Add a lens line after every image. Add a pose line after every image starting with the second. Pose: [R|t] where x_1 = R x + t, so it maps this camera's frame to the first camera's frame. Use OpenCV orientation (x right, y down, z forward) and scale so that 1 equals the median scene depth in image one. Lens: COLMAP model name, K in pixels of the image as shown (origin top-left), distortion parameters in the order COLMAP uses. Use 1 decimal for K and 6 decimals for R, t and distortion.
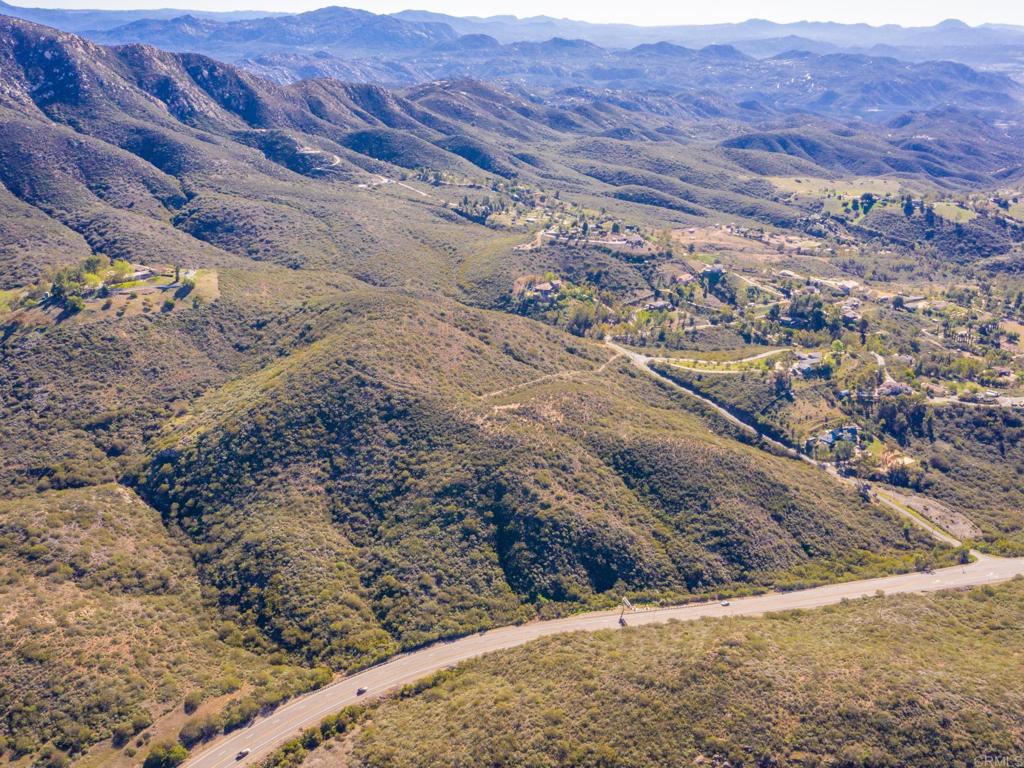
lens RADIAL K [[940.2, 0, 512.0], [0, 940.2, 384.0], [0, 0, 1]] dist [-0.008070, 0.012566]
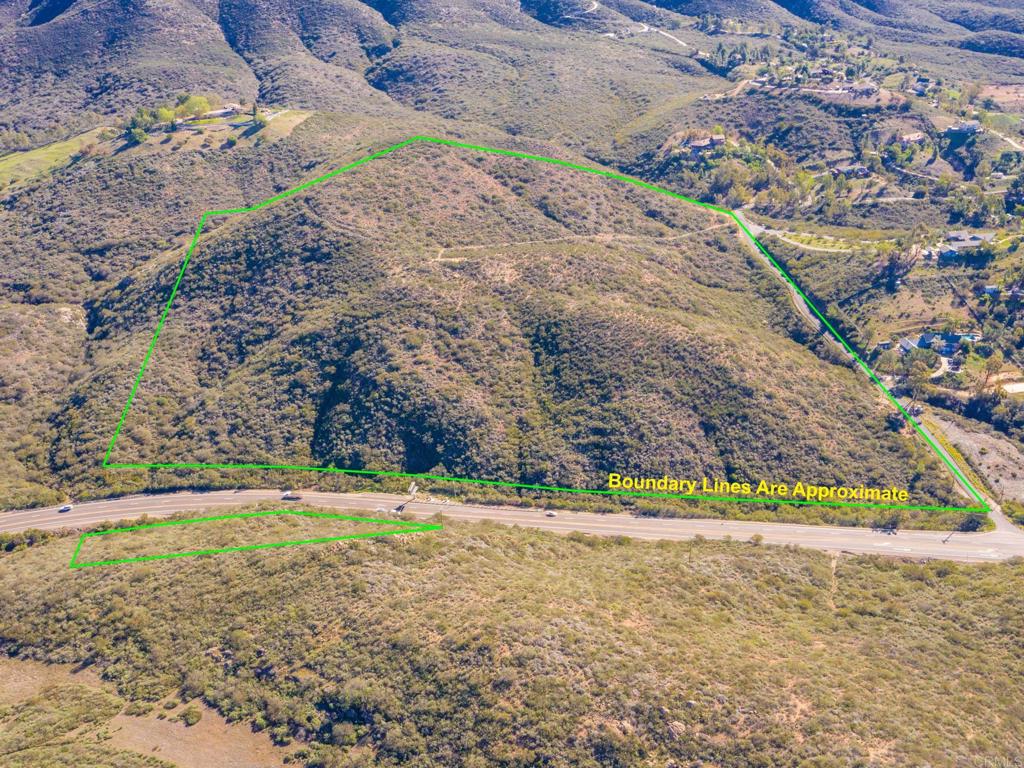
lens RADIAL K [[1026.9, 0, 512.0], [0, 1026.9, 384.0], [0, 0, 1]] dist [-0.010644, 0.013256]
pose [[0.894943, 0.118326, -0.430204, 0.468394], [-0.078745, 0.990946, 0.108744, 0.031104], [0.439176, -0.063443, 0.896158, 0.196108]]
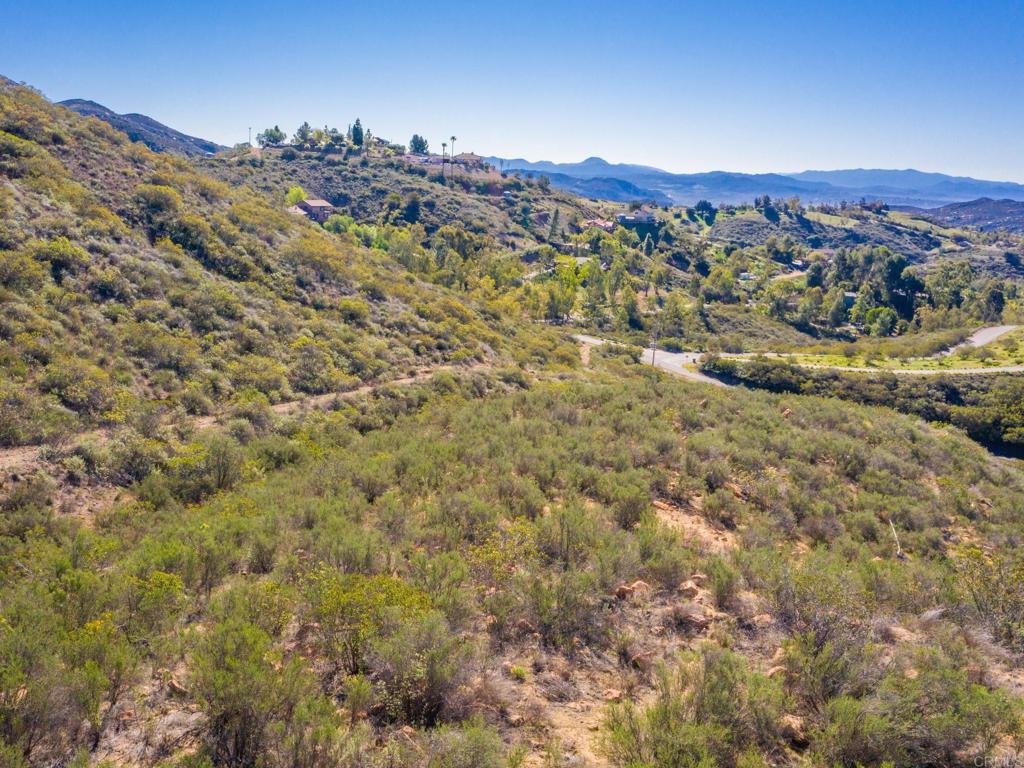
lens RADIAL K [[966.9, 0, 512.0], [0, 966.9, 384.0], [0, 0, 1]] dist [0.005259, 0.003195]
pose [[0.951430, -0.034288, 0.305950, 0.000911], [0.068342, 0.992506, -0.101296, 0.012620], [-0.300184, 0.117285, 0.946644, 0.991462]]
